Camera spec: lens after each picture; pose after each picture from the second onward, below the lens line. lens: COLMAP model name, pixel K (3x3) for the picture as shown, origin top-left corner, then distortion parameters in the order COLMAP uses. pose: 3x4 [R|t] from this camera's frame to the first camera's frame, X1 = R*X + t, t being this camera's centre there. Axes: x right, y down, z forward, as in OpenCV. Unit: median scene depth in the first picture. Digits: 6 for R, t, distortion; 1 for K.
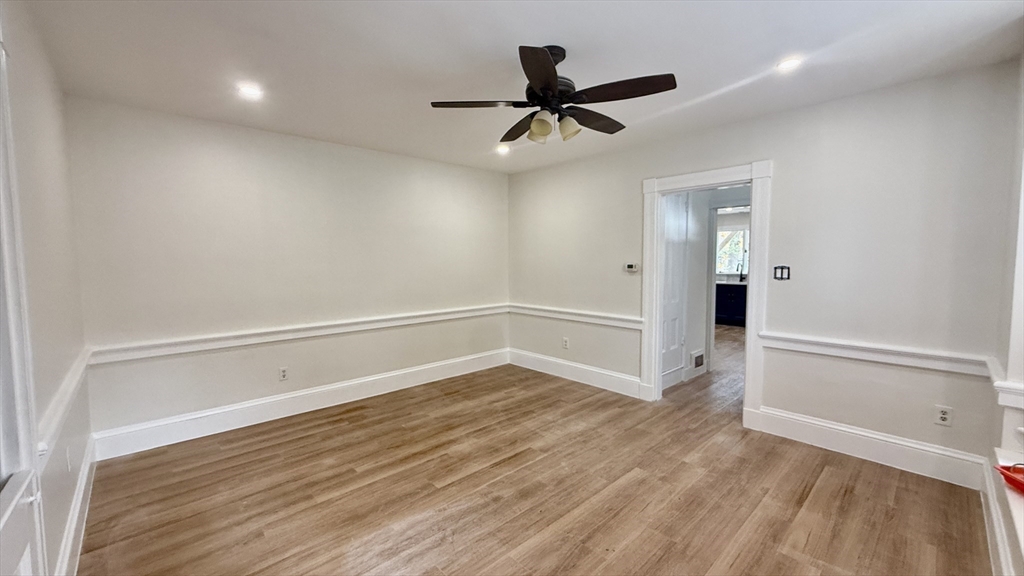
lens RADIAL K [[404.6, 0, 518.8], [0, 404.6, 287.7], [0, 0, 1]] dist [0.000013, -0.000394]
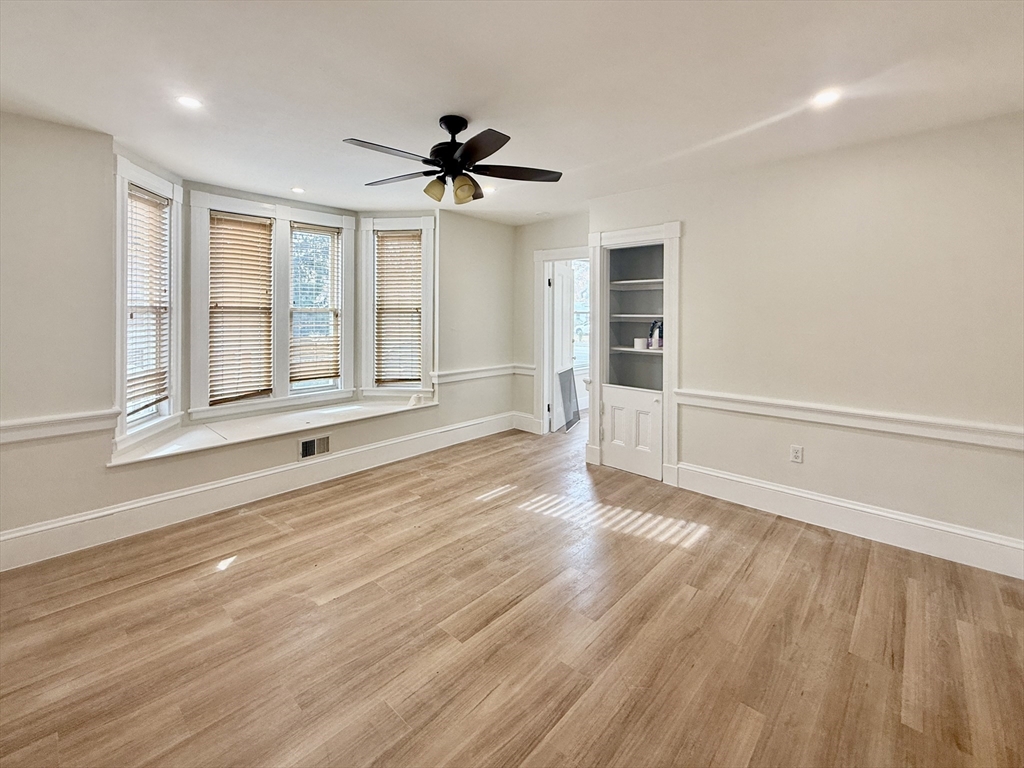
lens RADIAL K [[452.6, 0, 518.2], [0, 452.6, 314.7], [0, 0, 1]] dist [0.000353, 0.000193]
pose [[-0.997572, 0.001341, -0.069632, -0.008383], [-0.003283, 0.997798, 0.066249, -0.133727], [0.069567, 0.066317, -0.995371, 1.865895]]
